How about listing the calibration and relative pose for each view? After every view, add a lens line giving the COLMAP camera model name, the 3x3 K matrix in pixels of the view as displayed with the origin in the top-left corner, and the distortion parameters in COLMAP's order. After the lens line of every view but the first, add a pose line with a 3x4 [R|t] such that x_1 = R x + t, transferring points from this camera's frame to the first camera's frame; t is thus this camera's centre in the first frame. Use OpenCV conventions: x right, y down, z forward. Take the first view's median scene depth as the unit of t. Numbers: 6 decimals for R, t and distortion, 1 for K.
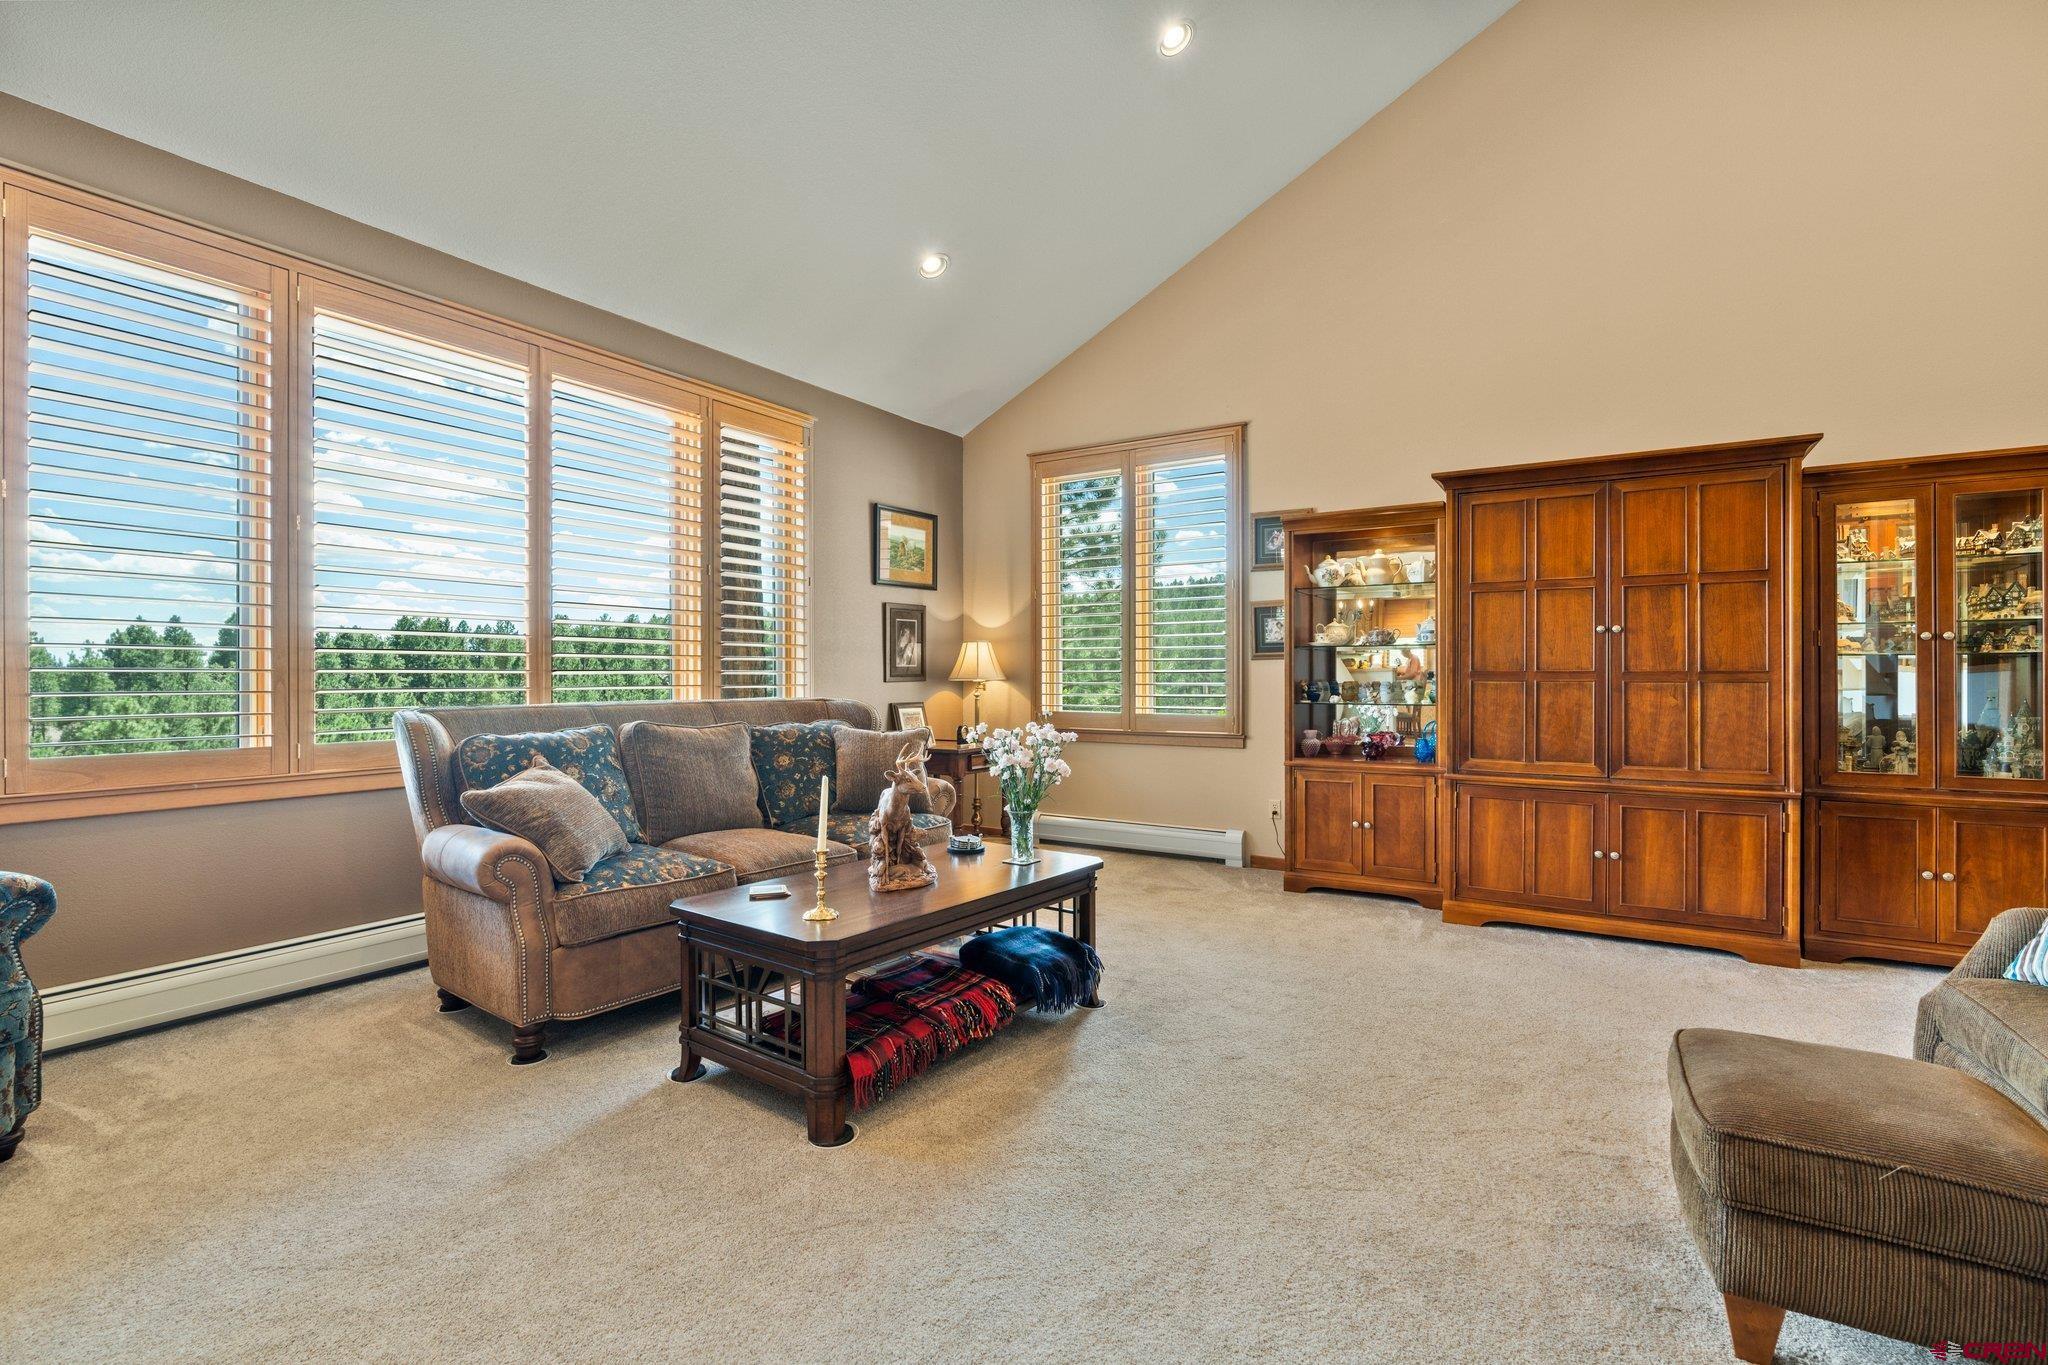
lens RADIAL K [[947.1, 0, 1034.5], [0, 947.1, 662.3], [0, 0, 1]] dist [-0.009850, 0.004005]
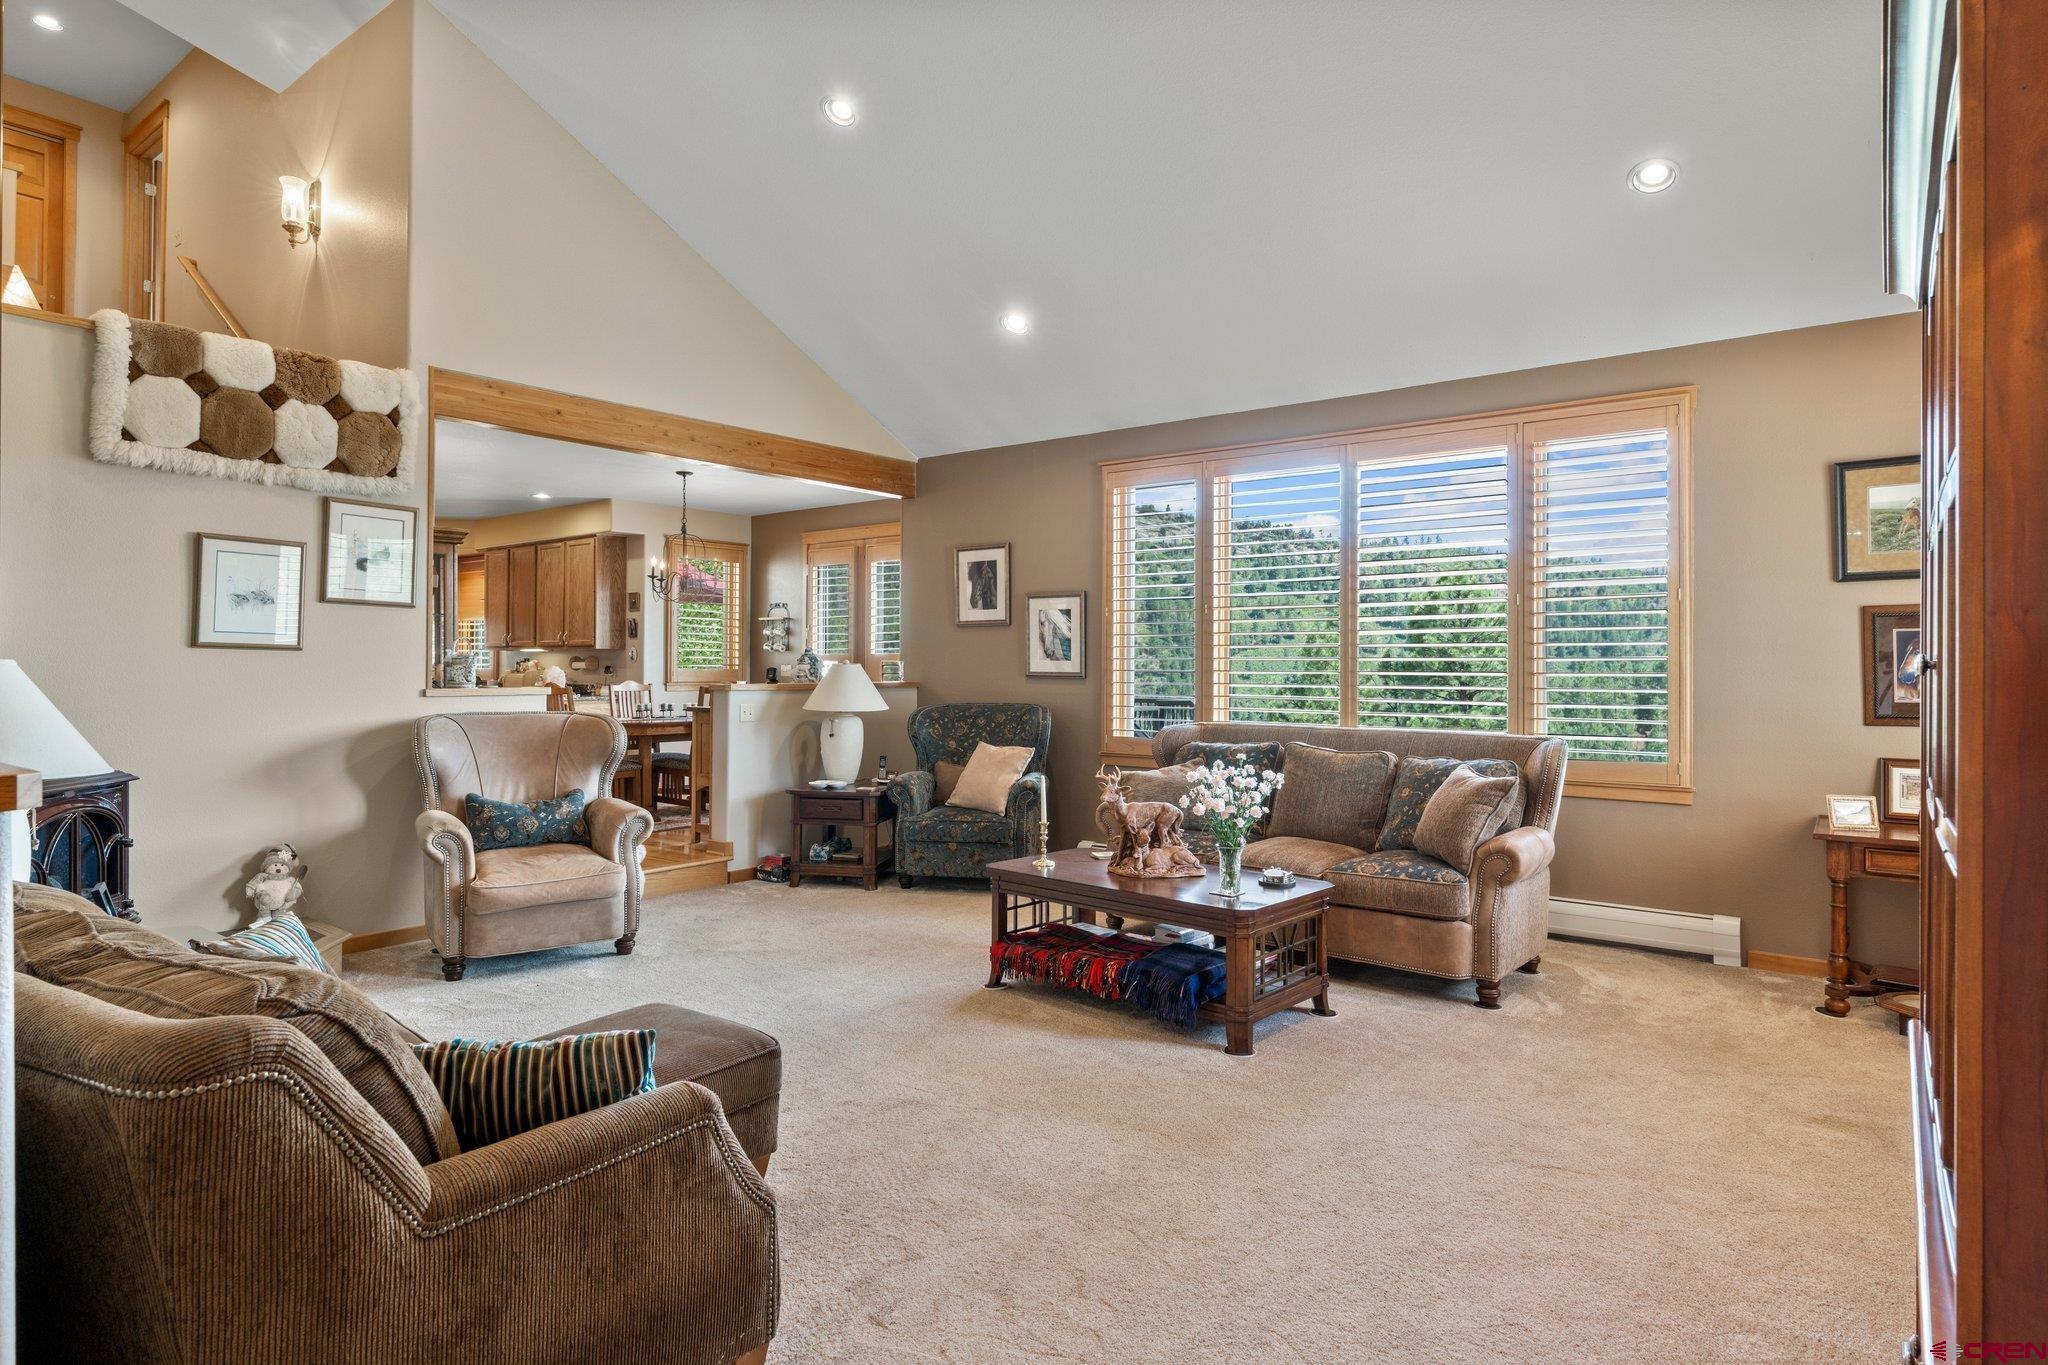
lens RADIAL K [[1128.7, 0, 1016.5], [0, 1128.7, 644.7], [0, 0, 1]] dist [-0.002659, 0.001563]
pose [[-0.104826, -0.018680, -0.994315, 0.969542], [0.008231, 0.999773, -0.019650, -0.035345], [0.994457, -0.010244, -0.104648, 0.681925]]
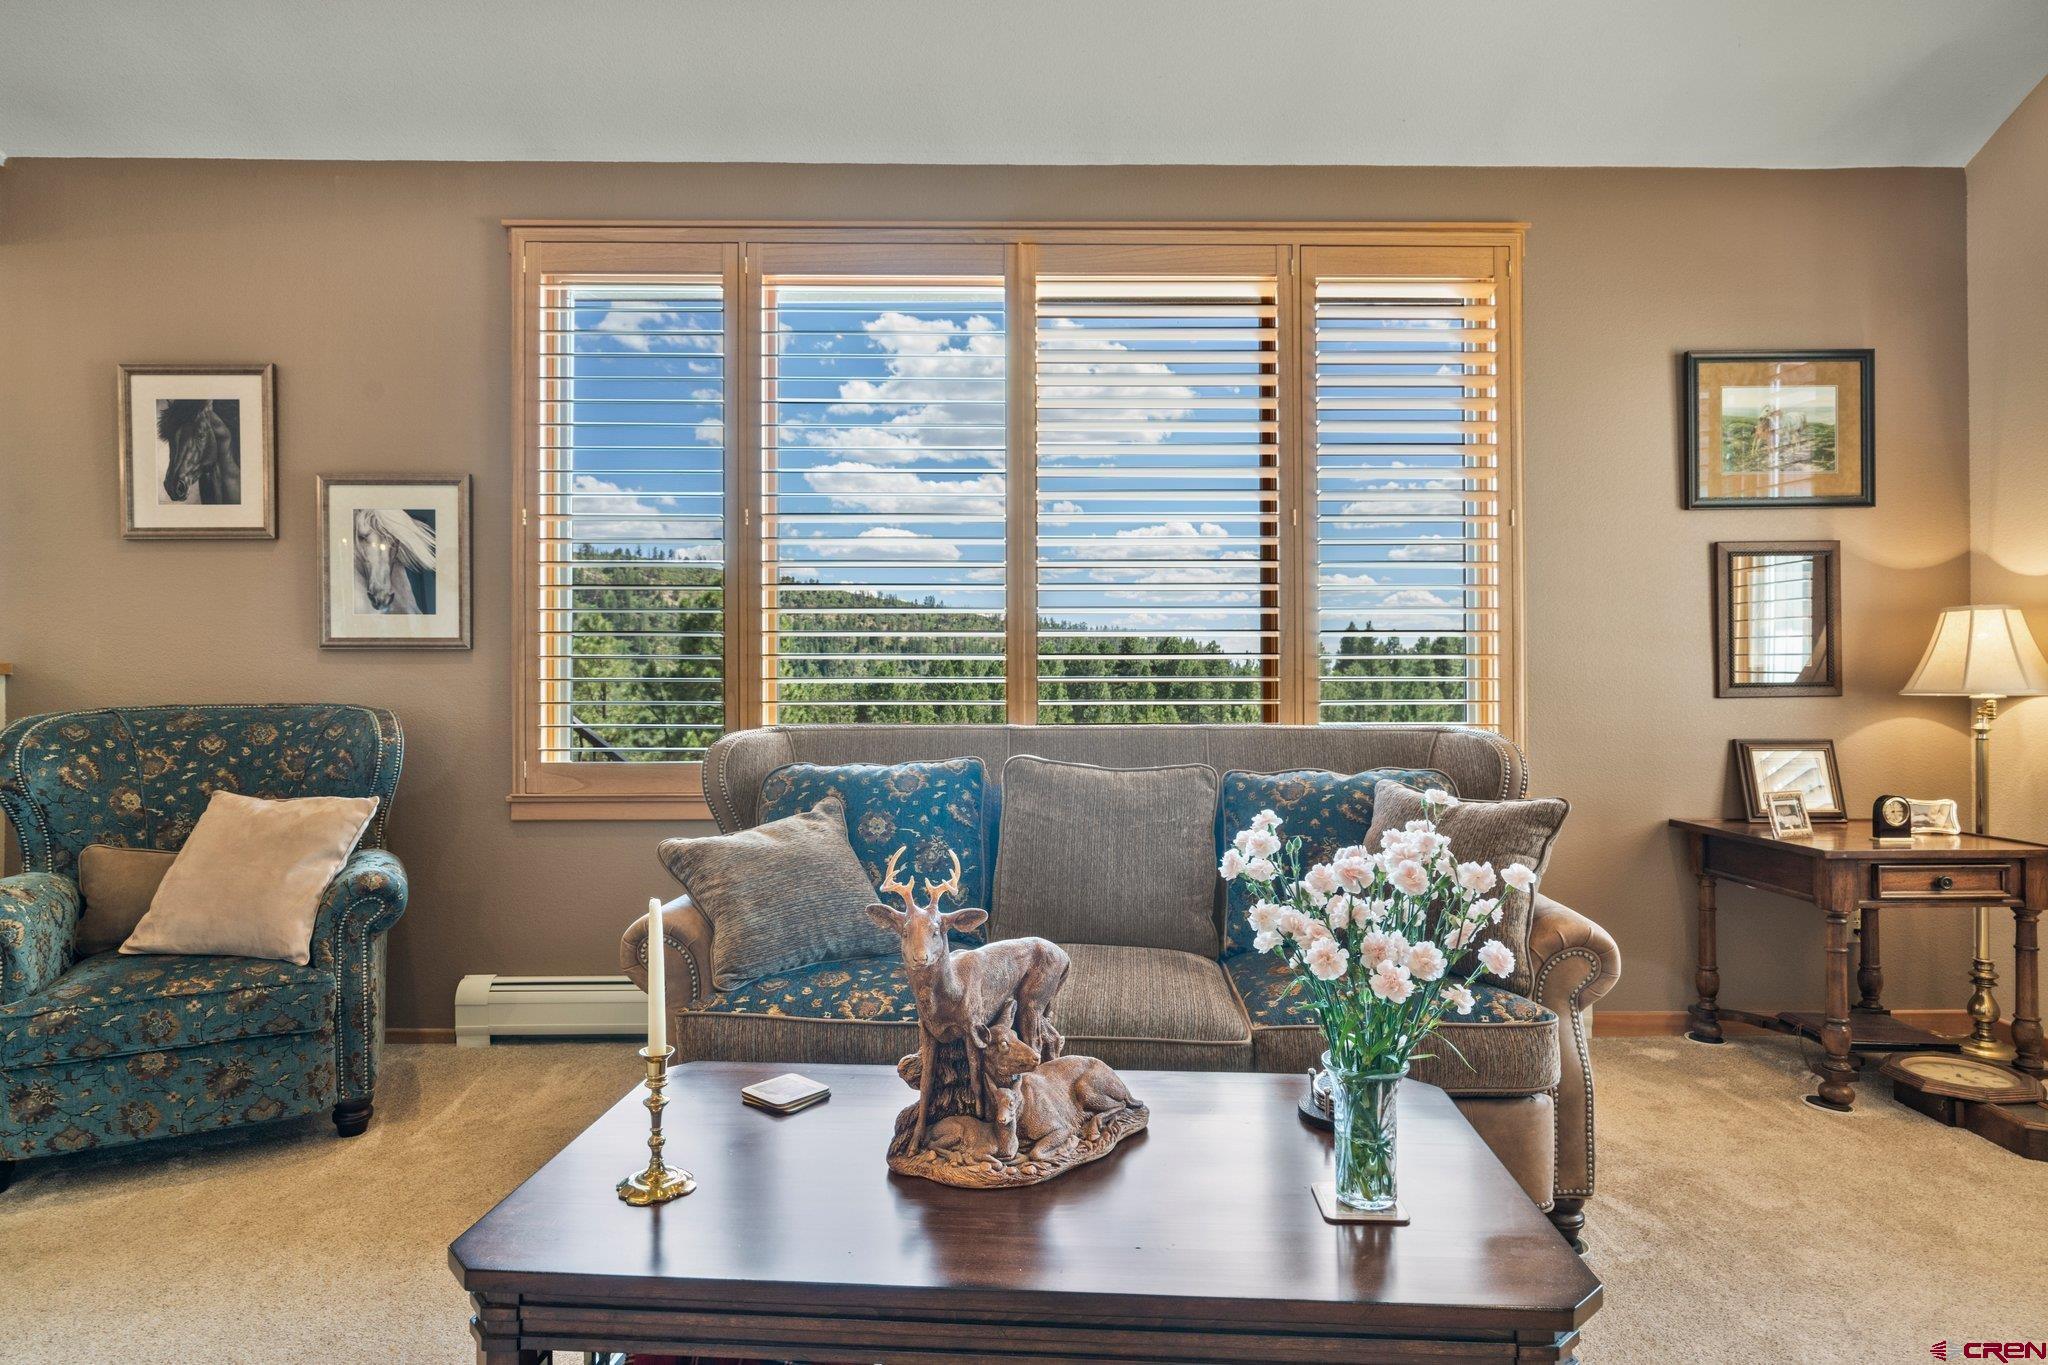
lens RADIAL K [[1128.7, 0, 1037.9], [0, 1128.7, 675.5], [0, 0, 1]] dist [-0.002659, 0.001563]
pose [[0.544003, -0.004411, -0.839072, 0.214205], [0.011163, 0.999936, 0.001981, 0.004939], [0.839009, -0.010444, 0.544017, 0.503895]]
